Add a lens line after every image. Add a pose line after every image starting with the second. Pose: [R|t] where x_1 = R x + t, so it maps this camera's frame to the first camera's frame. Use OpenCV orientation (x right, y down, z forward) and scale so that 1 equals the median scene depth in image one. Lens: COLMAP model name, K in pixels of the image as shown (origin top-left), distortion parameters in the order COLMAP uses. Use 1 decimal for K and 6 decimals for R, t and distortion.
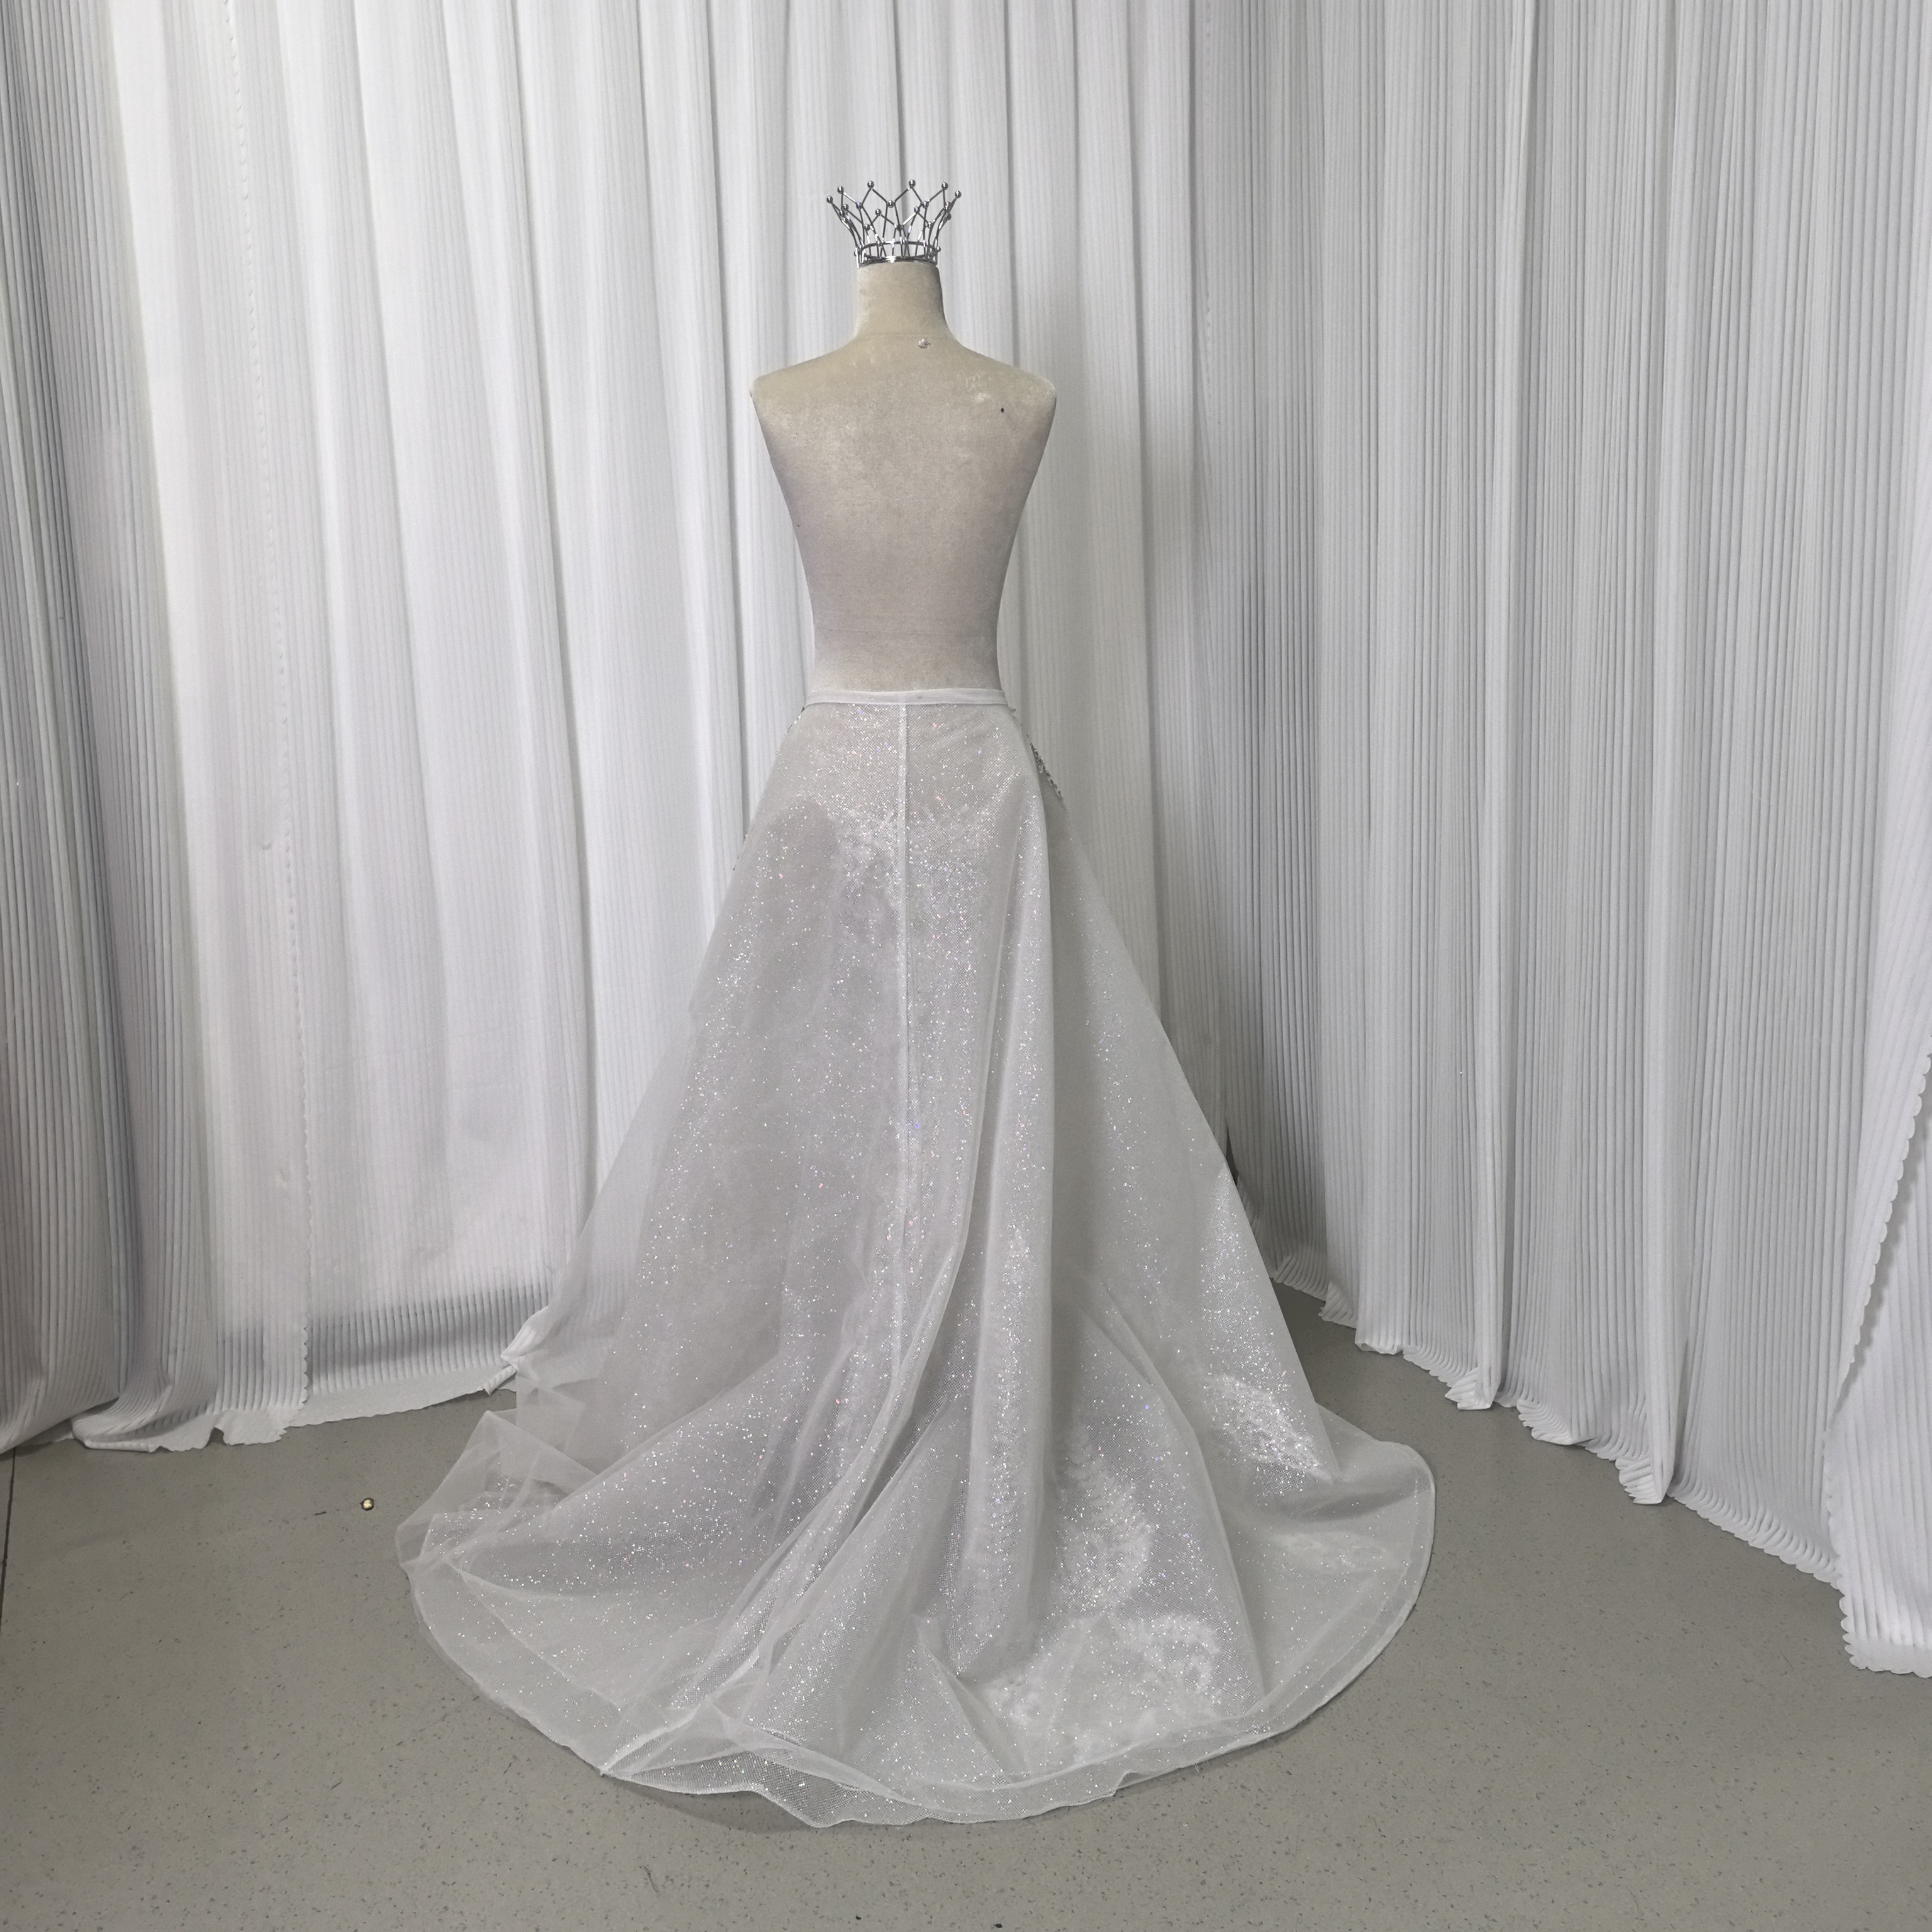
lens RADIAL K [[2009.7, 0, 1015.0], [0, 2009.7, 966.8], [0, 0, 1]] dist [0.000931, -0.042440]
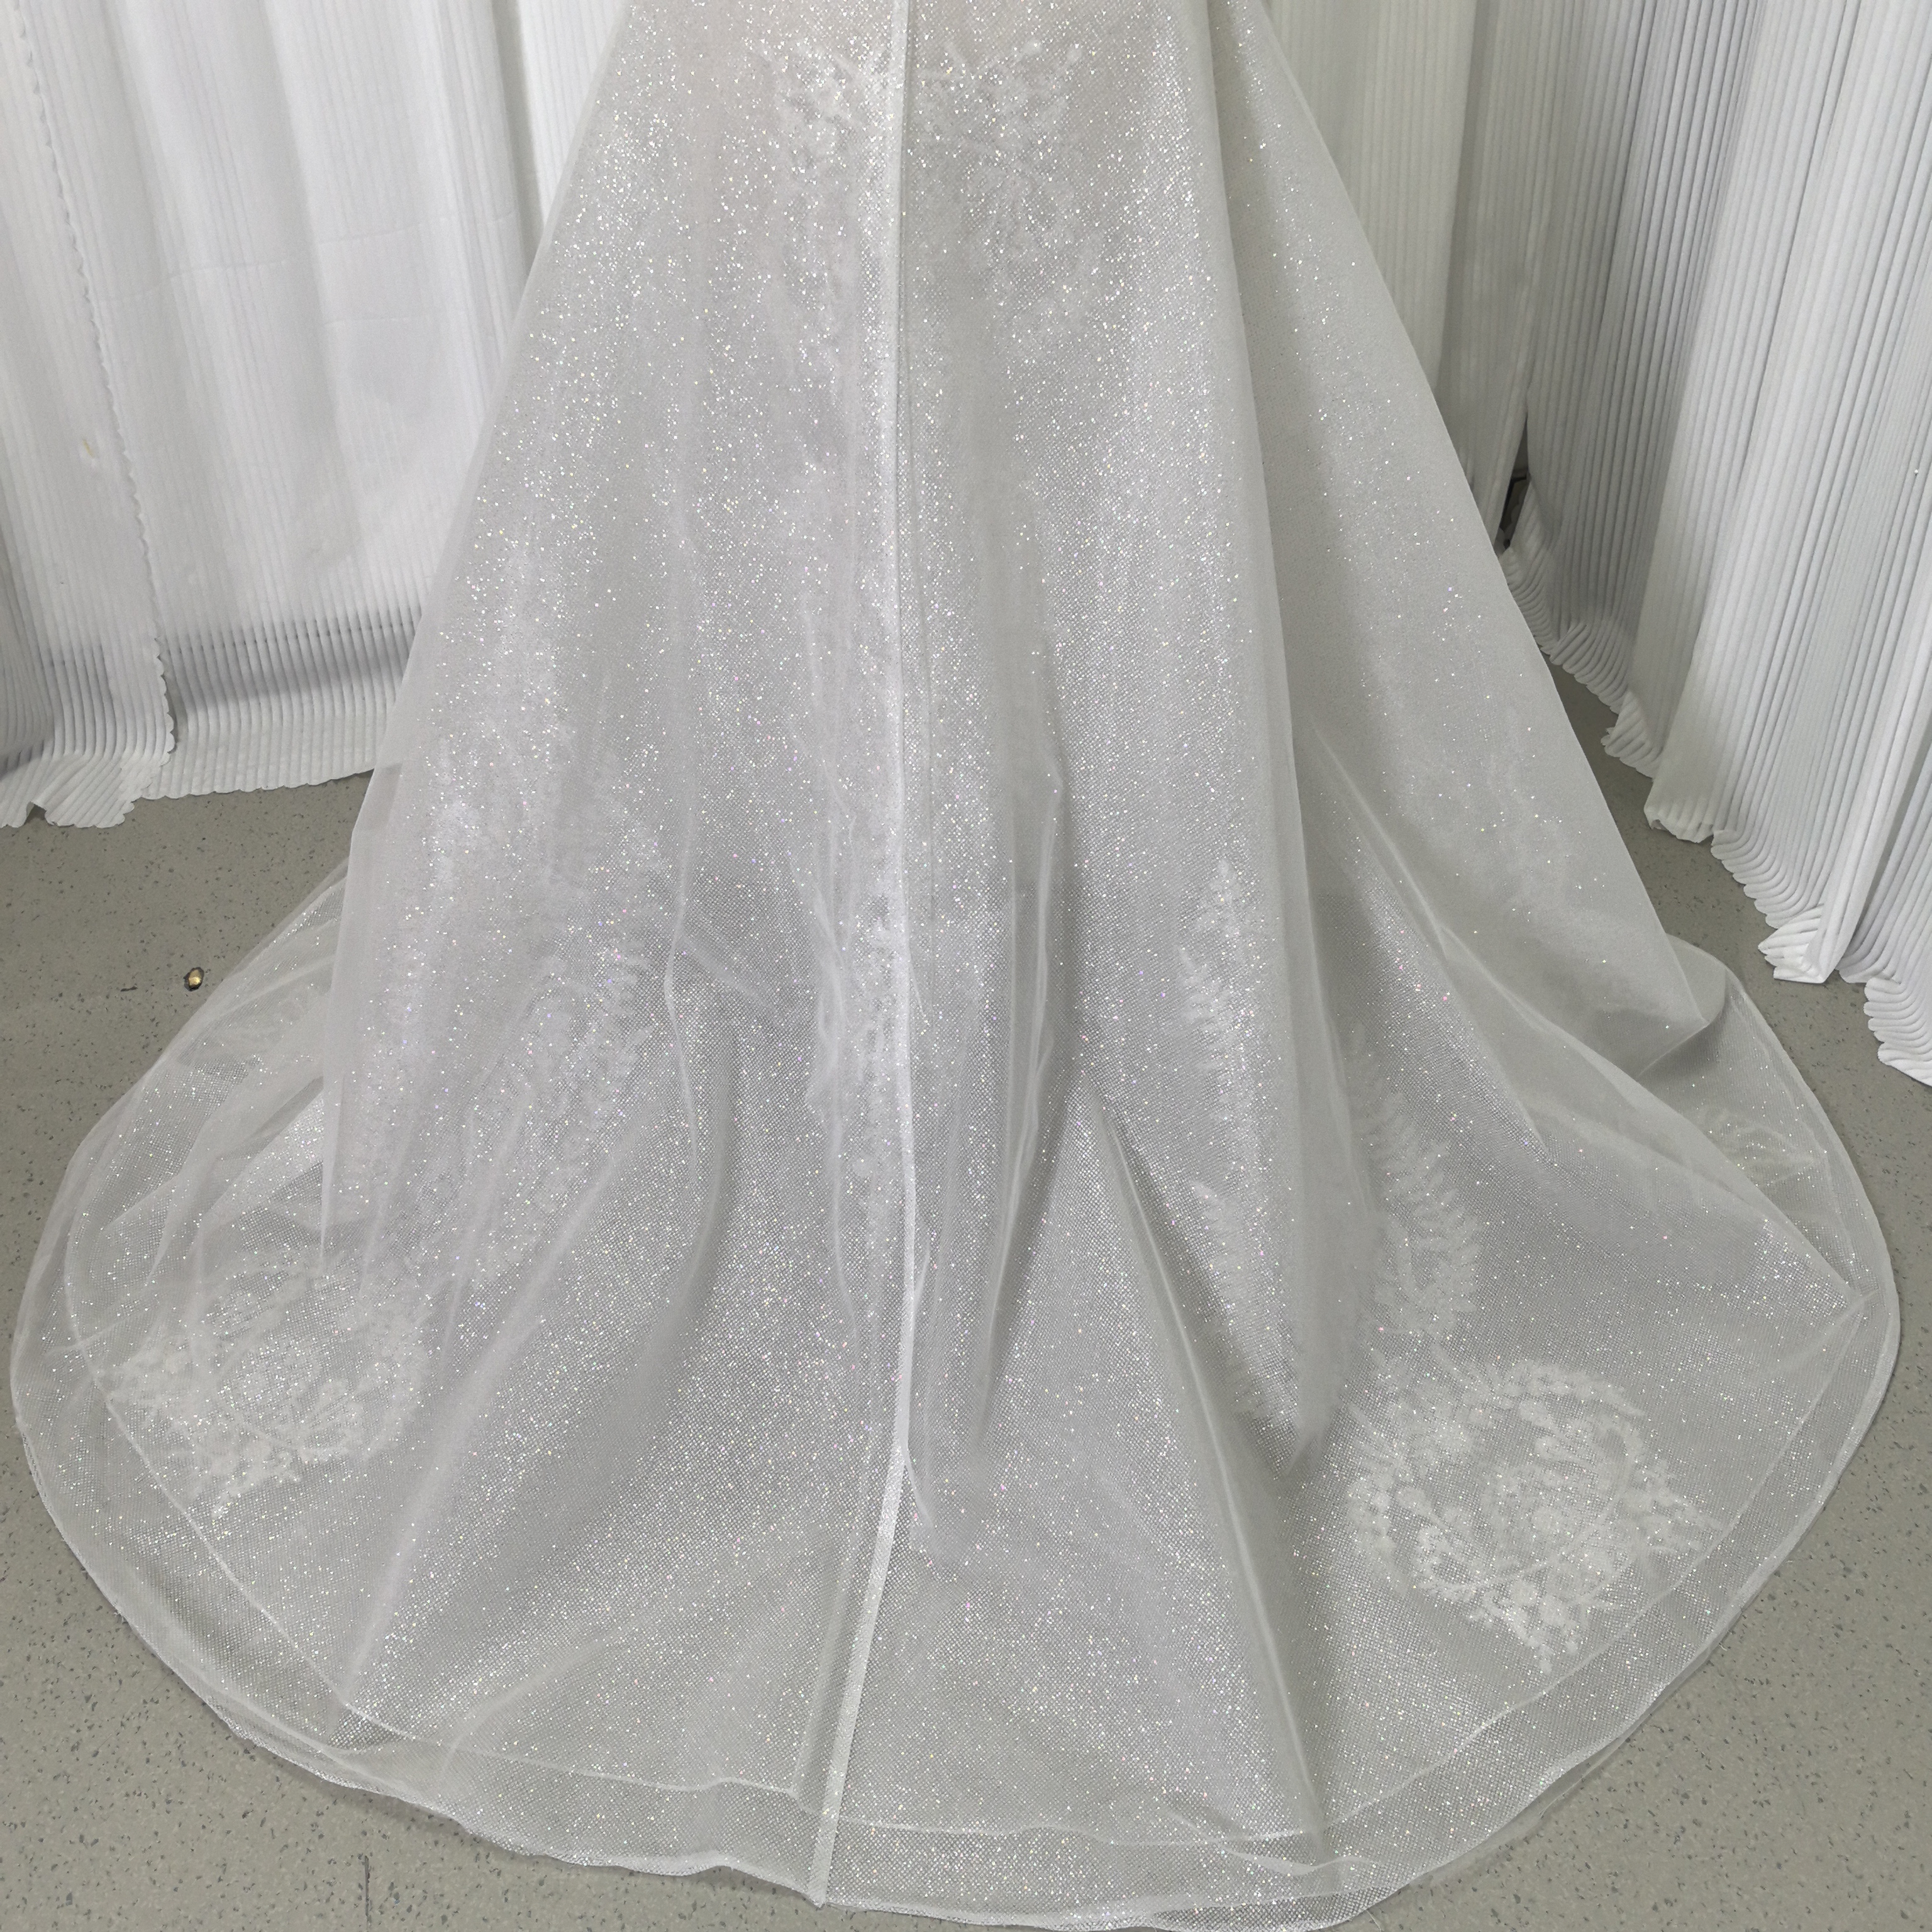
lens RADIAL K [[2009.7, 0, 1015.0], [0, 2009.7, 966.8], [0, 0, 1]] dist [0.000931, -0.042440]
pose [[0.985608, 0.129893, -0.108192, 0.041848], [-0.058408, 0.862248, 0.503106, -0.104661], [0.158638, -0.489546, 0.857426, 0.379469]]
